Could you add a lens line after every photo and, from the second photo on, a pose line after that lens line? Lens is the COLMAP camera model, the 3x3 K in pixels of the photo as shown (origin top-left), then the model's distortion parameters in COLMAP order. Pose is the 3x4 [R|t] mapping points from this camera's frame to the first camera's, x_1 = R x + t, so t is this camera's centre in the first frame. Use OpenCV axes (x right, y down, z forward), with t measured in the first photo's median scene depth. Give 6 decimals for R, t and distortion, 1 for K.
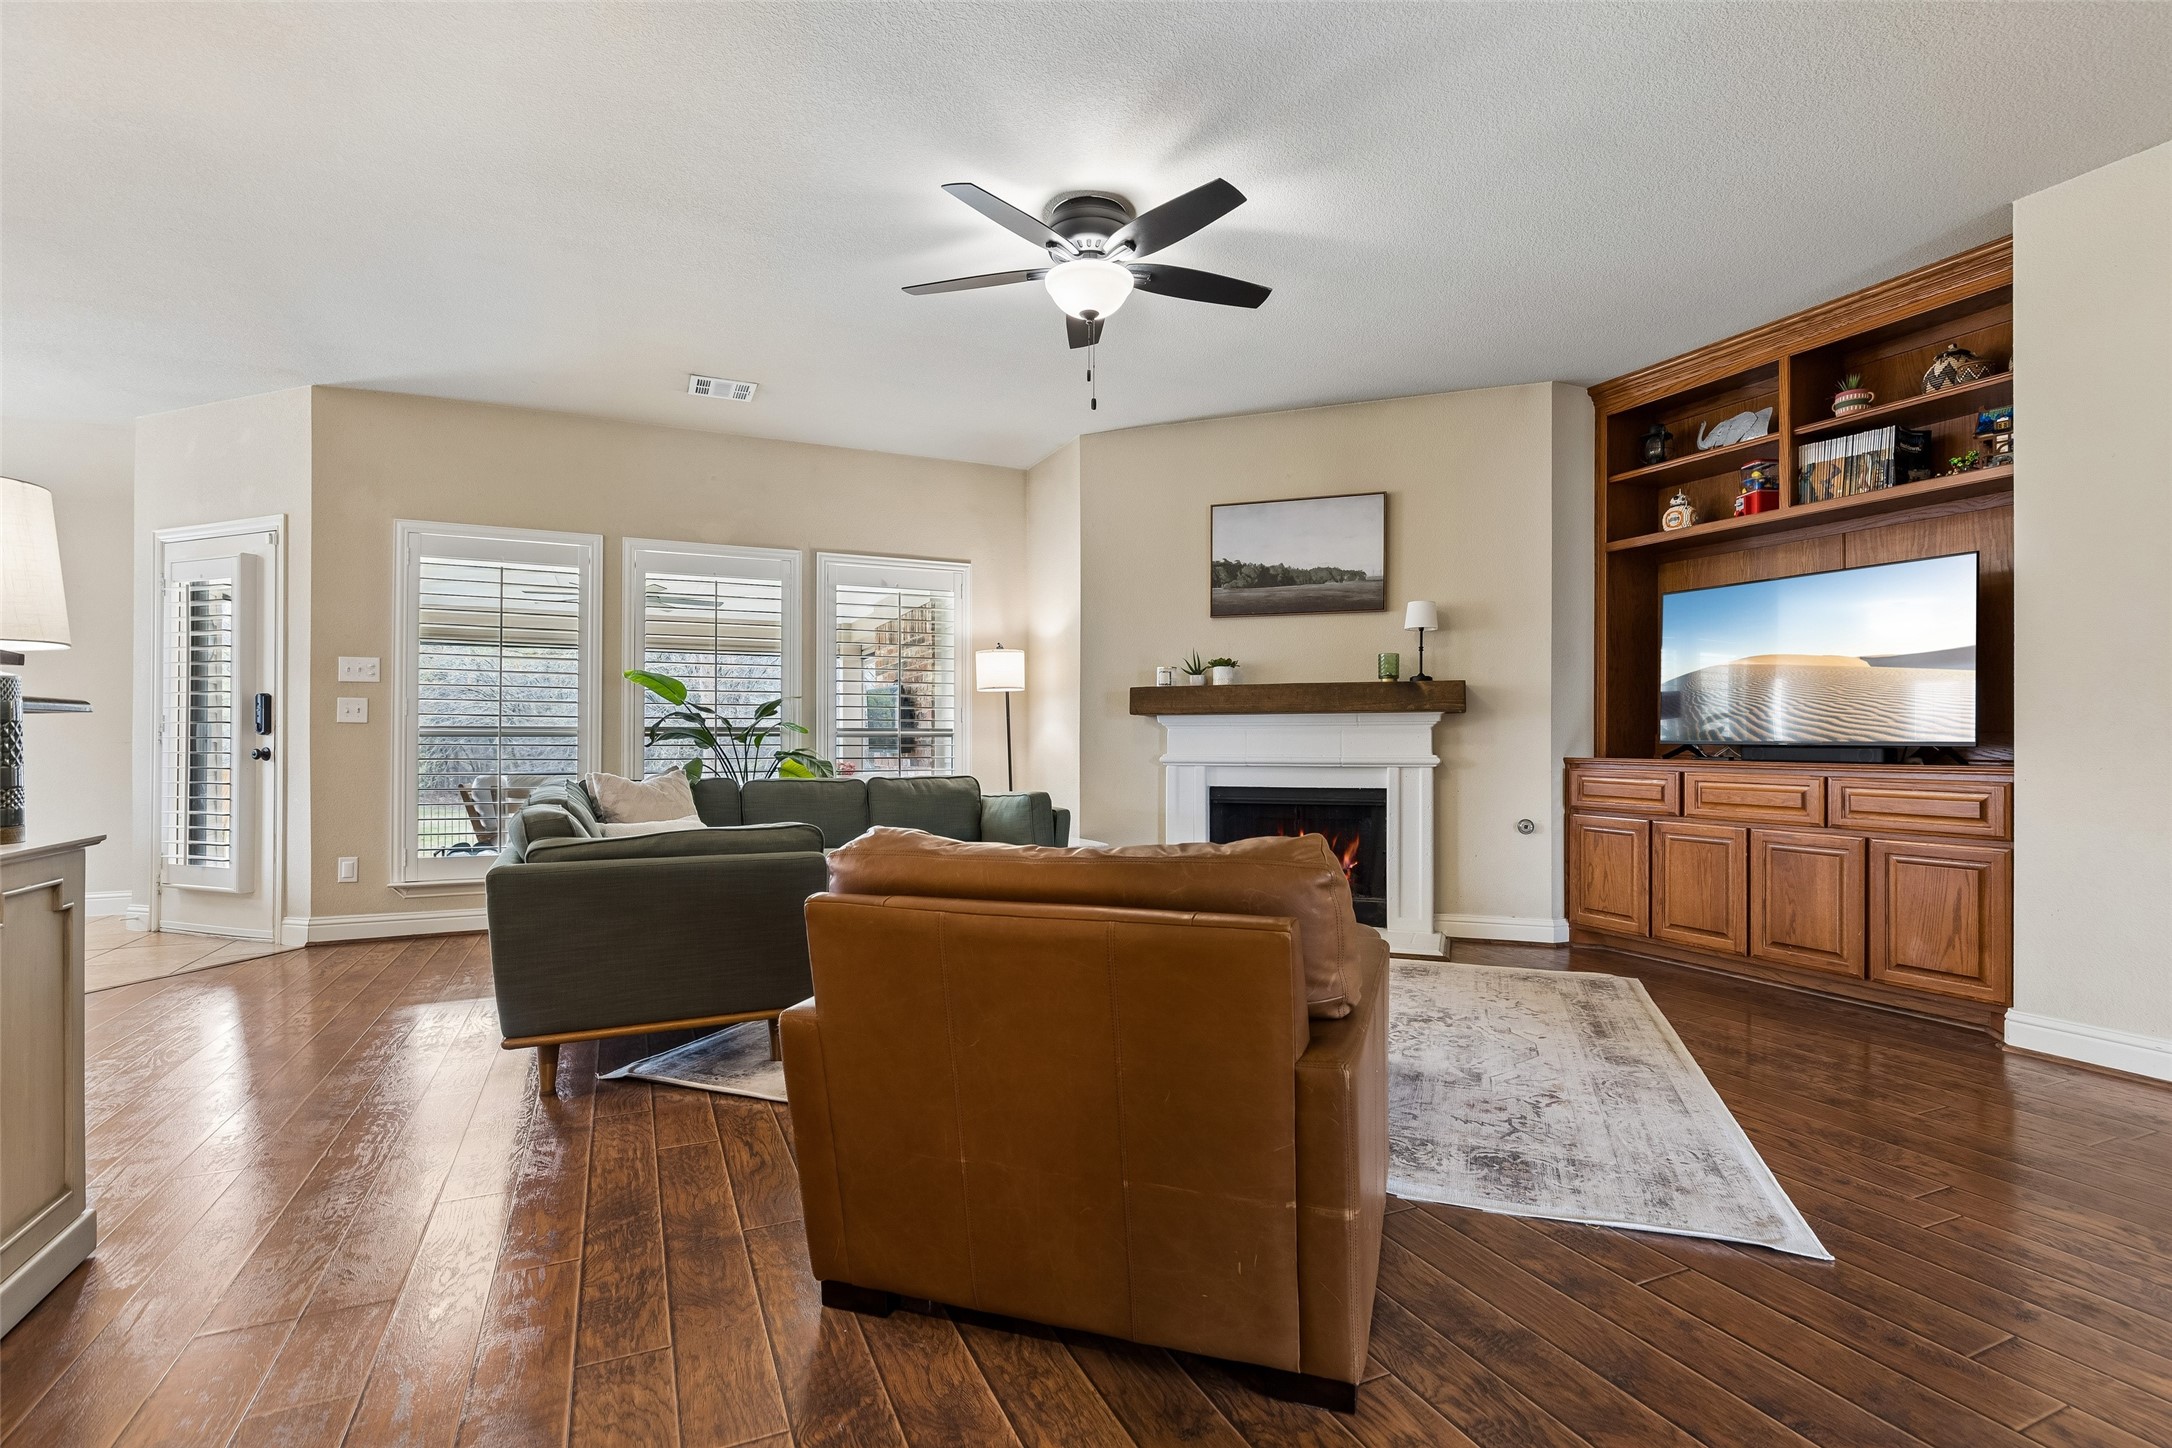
lens RADIAL K [[1078.3, 0, 1094.8], [0, 1078.3, 733.5], [0, 0, 1]] dist [0.023941, 0.000171]
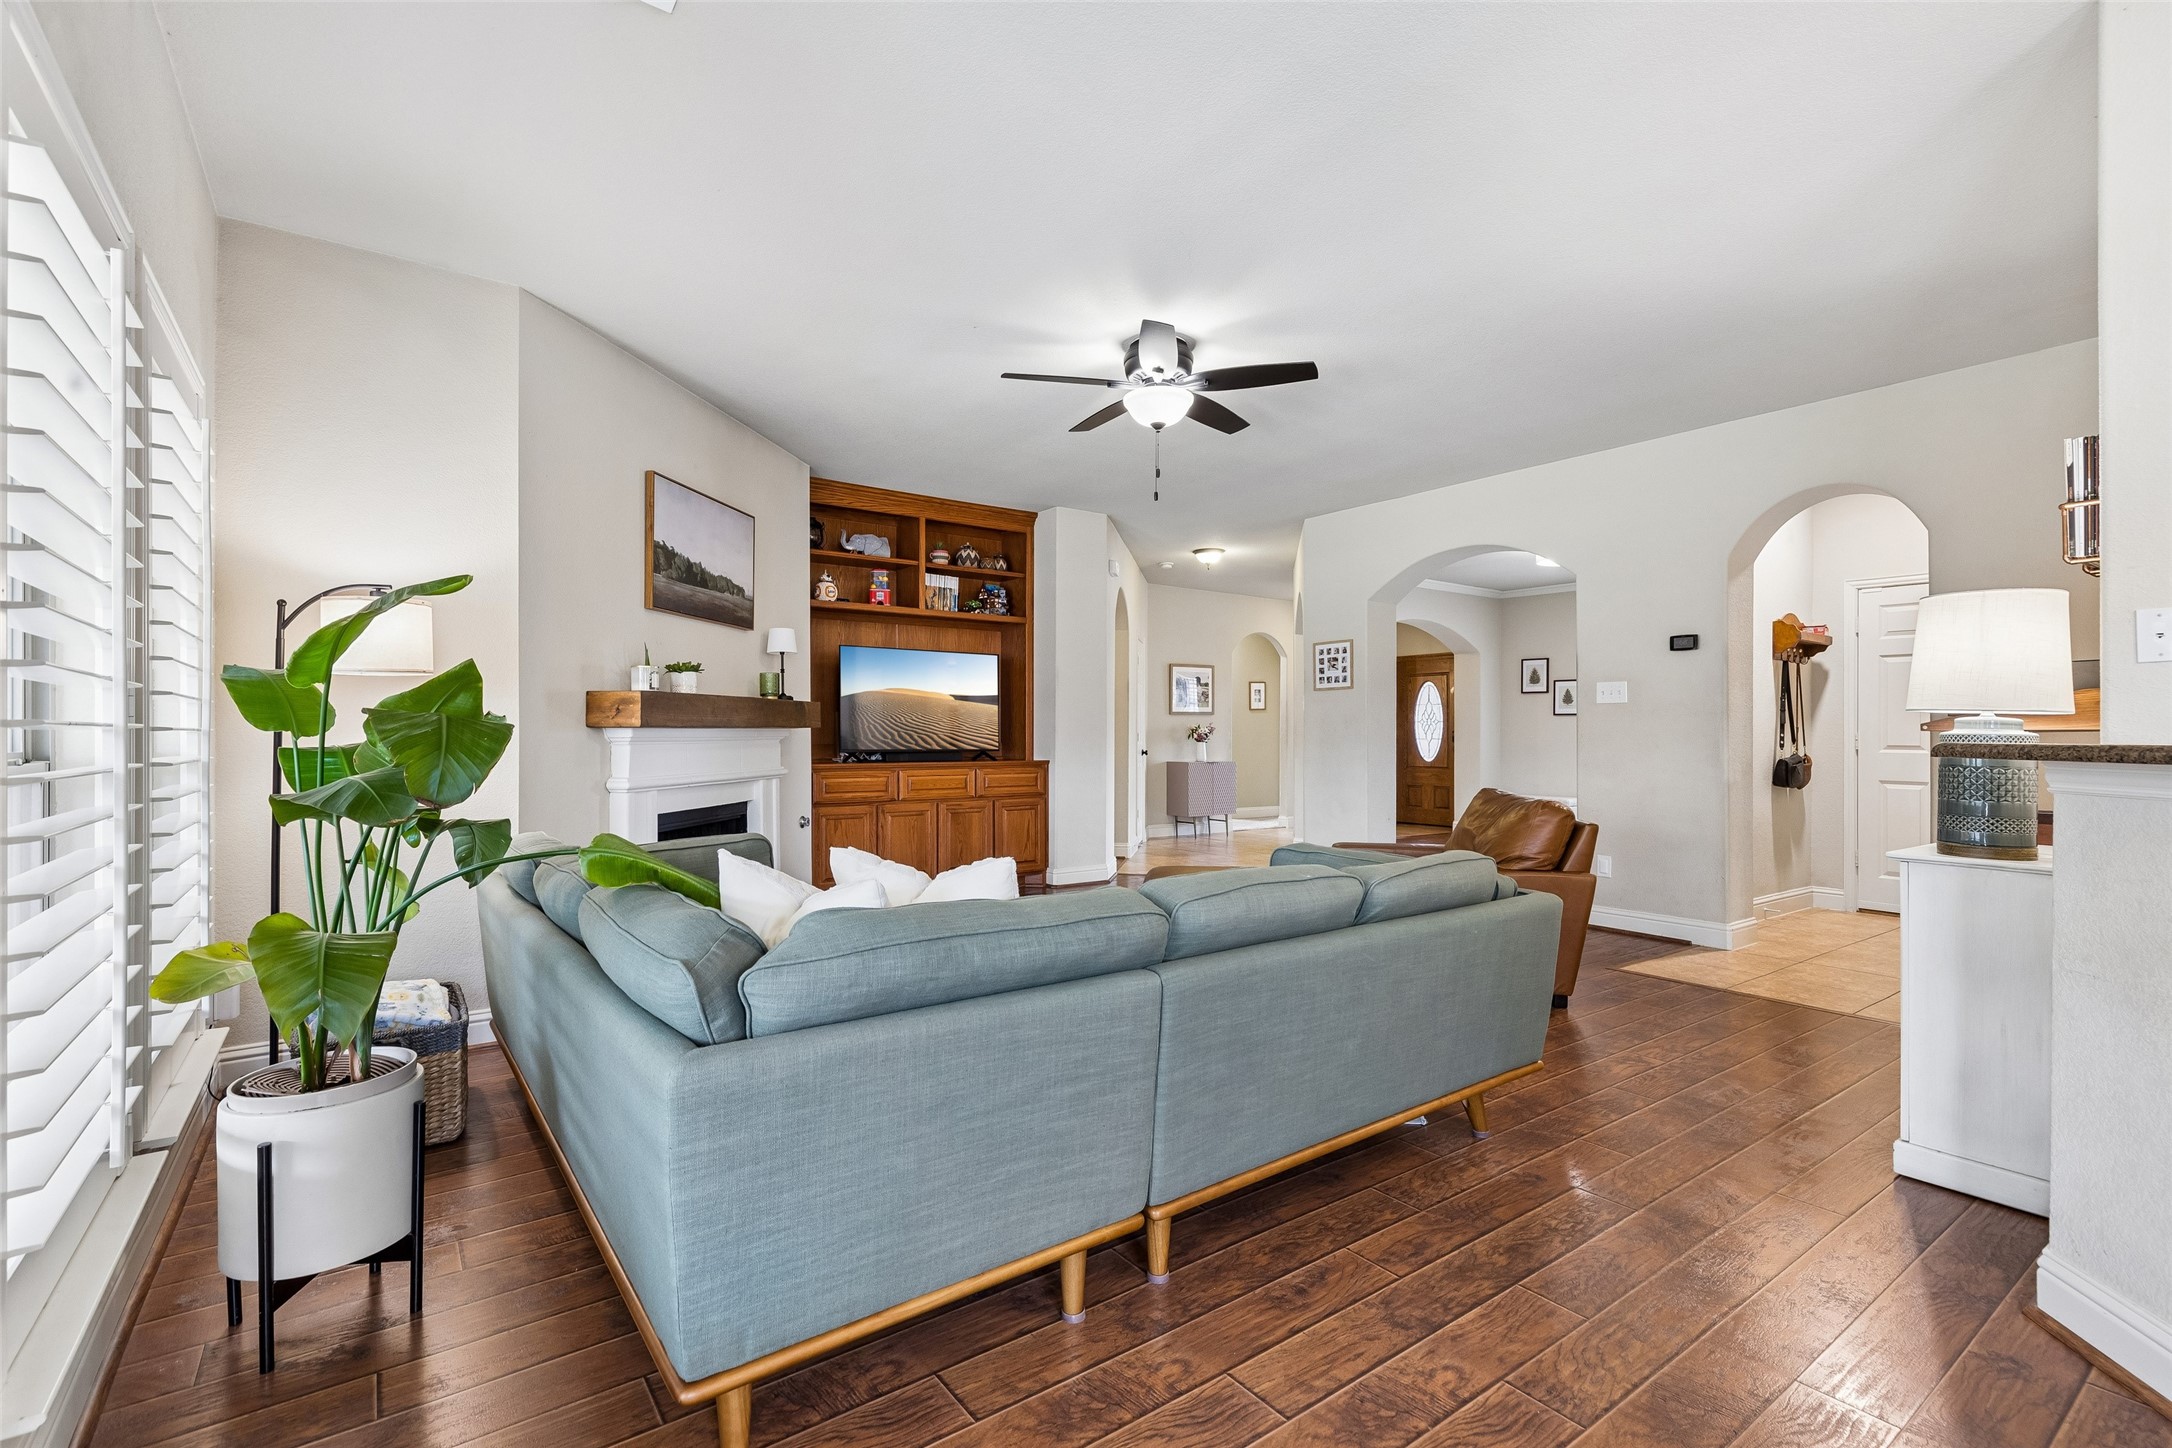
lens RADIAL K [[989.3, 0, 1088.7], [0, 989.3, 730.0], [0, 0, 1]] dist [0.005484, 0.000590]
pose [[-0.205604, 0.003892, 0.978628, -0.737311], [-0.001953, 0.999988, -0.004387, -0.013946], [-0.978633, -0.002813, -0.205594, 0.884257]]
